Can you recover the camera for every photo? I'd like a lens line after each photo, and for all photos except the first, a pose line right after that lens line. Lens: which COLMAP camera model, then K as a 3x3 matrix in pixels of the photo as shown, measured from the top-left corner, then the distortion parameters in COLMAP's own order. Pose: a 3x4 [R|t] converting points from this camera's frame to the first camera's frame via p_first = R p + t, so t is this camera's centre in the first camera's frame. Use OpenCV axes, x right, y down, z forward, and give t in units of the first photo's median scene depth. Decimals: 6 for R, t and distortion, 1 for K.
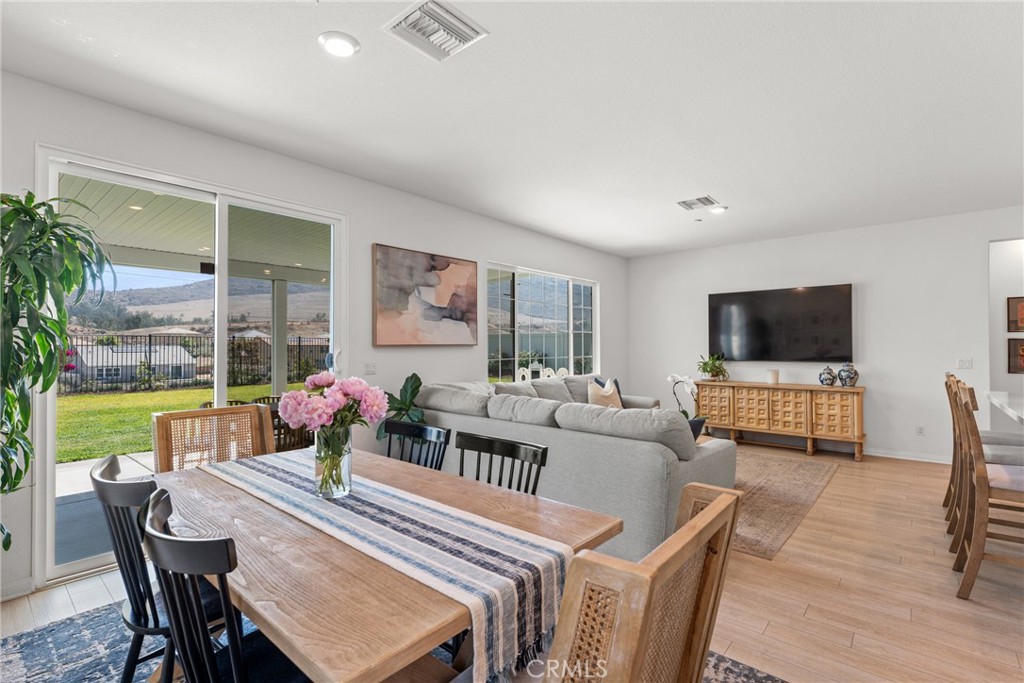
lens RADIAL K [[473.7, 0, 507.7], [0, 473.7, 348.0], [0, 0, 1]] dist [0.000263, 0.000514]
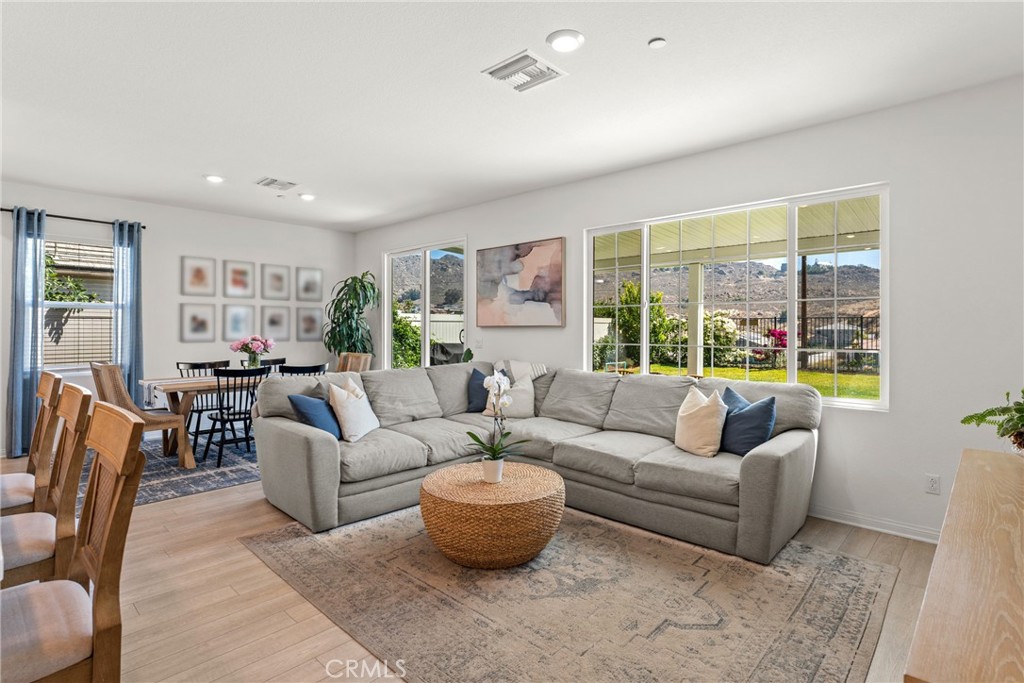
lens RADIAL K [[505.5, 0, 514.5], [0, 505.5, 331.5], [0, 0, 1]] dist [-0.001794, -0.000231]
pose [[-0.034264, 0.011410, -0.999348, 0.833736], [-0.006076, 0.999914, 0.011625, -0.005940], [0.999394, 0.006470, -0.034192, 0.842870]]
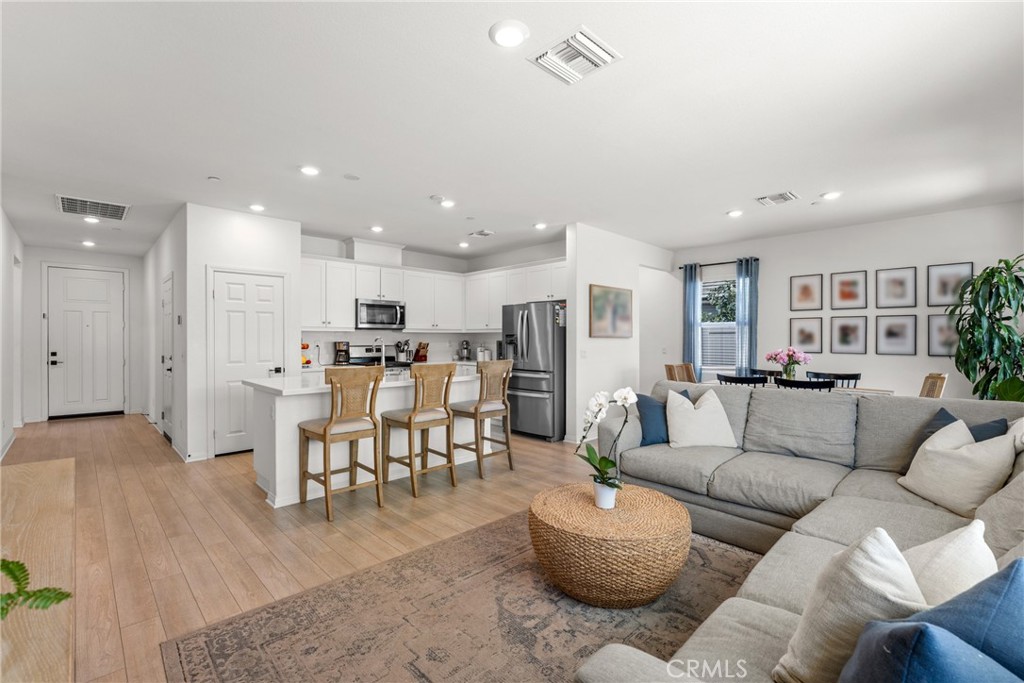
lens RADIAL K [[453.1, 0, 514.0], [0, 453.1, 340.2], [0, 0, 1]] dist [0.000470, -0.000064]
pose [[-0.996899, 0.000825, 0.078686, 0.354905], [0.001324, 0.999979, 0.006282, -0.004660], [-0.078679, 0.006367, -0.996880, 1.245844]]
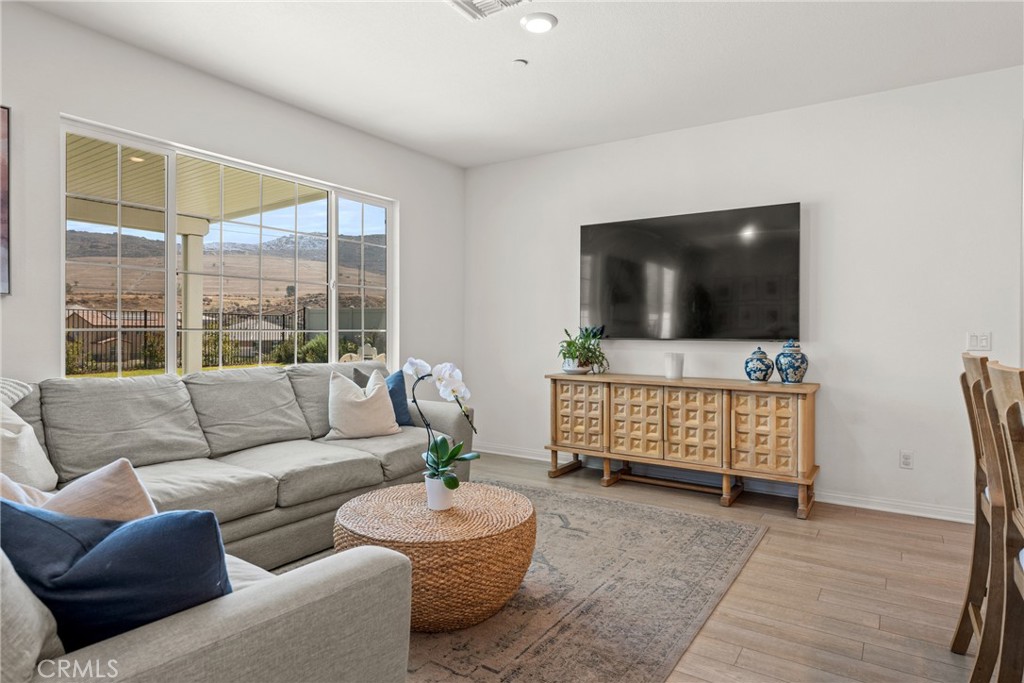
lens RADIAL K [[589.8, 0, 511.4], [0, 589.8, 338.5], [0, 0, 1]] dist [0.005705, 0.001255]
pose [[0.991485, 0.005129, 0.130118, 0.296254], [-0.006466, 0.999931, 0.009853, 0.023600], [-0.130058, -0.010610, 0.991450, 0.344974]]
